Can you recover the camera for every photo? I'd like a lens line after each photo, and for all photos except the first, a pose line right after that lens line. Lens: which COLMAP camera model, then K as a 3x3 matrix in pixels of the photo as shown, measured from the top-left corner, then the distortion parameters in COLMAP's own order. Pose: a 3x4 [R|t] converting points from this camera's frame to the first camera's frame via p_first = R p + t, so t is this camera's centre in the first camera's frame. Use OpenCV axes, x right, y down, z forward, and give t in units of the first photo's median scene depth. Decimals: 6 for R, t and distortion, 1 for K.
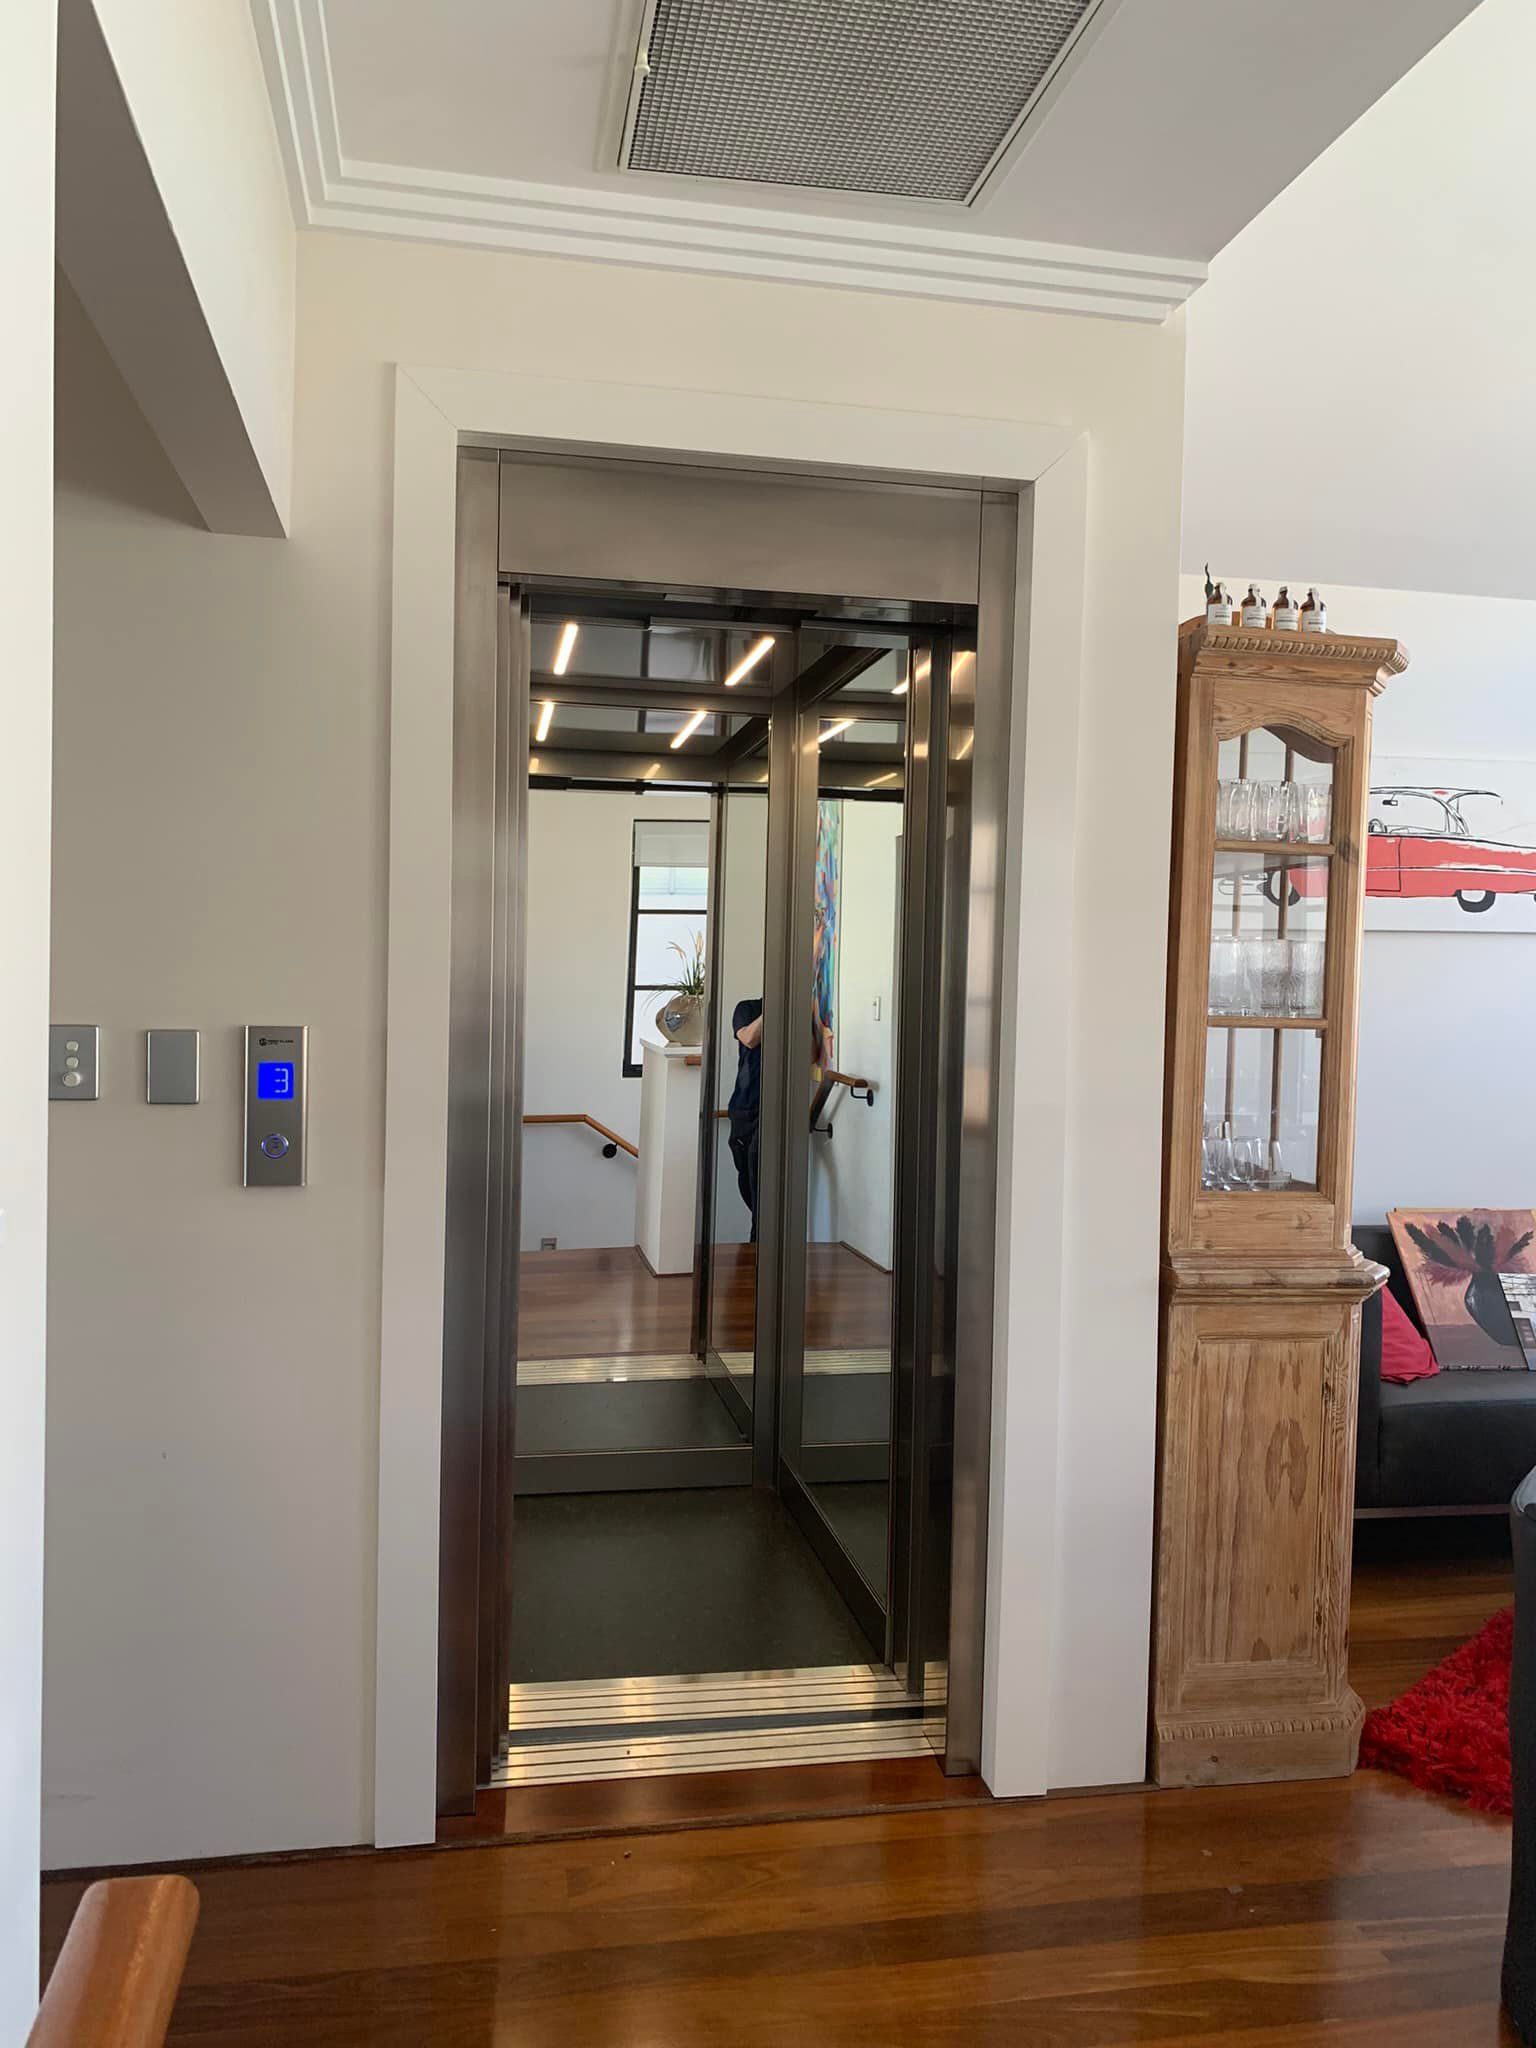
lens RADIAL K [[1572.0, 0, 768.0], [0, 1572.0, 1024.0], [0, 0, 1]] dist [0.069591, 0.000096]
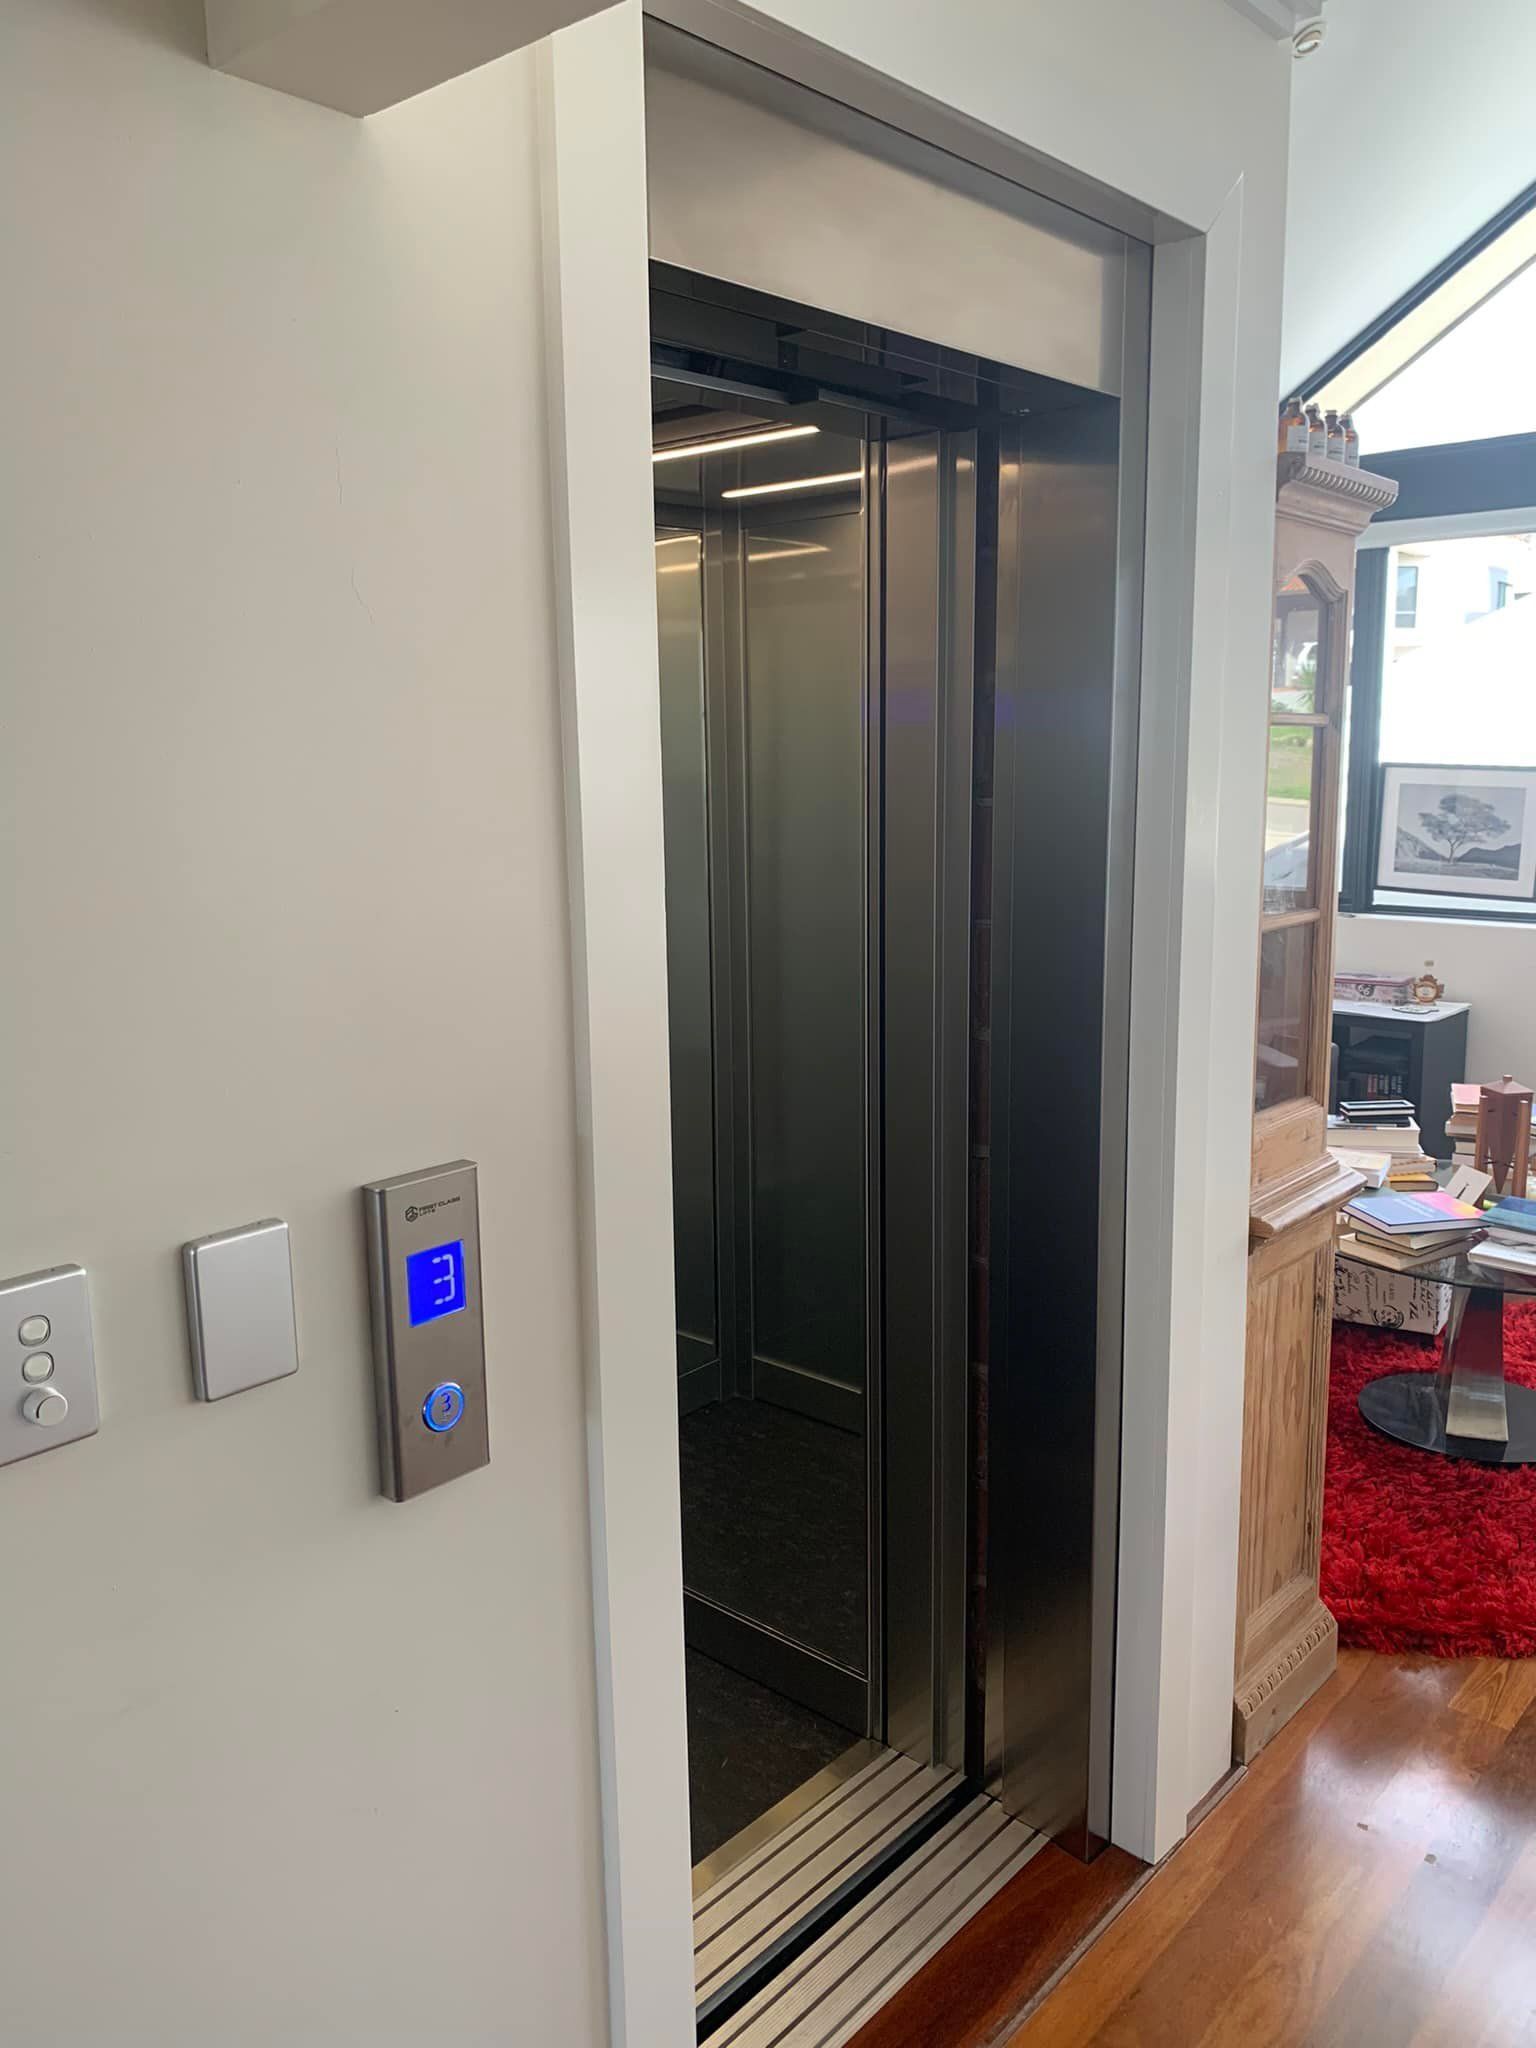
lens RADIAL K [[1572.0, 0, 768.0], [0, 1572.0, 1024.0], [0, 0, 1]] dist [0.069591, 0.000096]
pose [[0.788940, -0.145967, 0.596881, -0.514392], [0.060334, 0.985084, 0.161153, -0.119696], [-0.611501, -0.091128, 0.785979, 0.544668]]
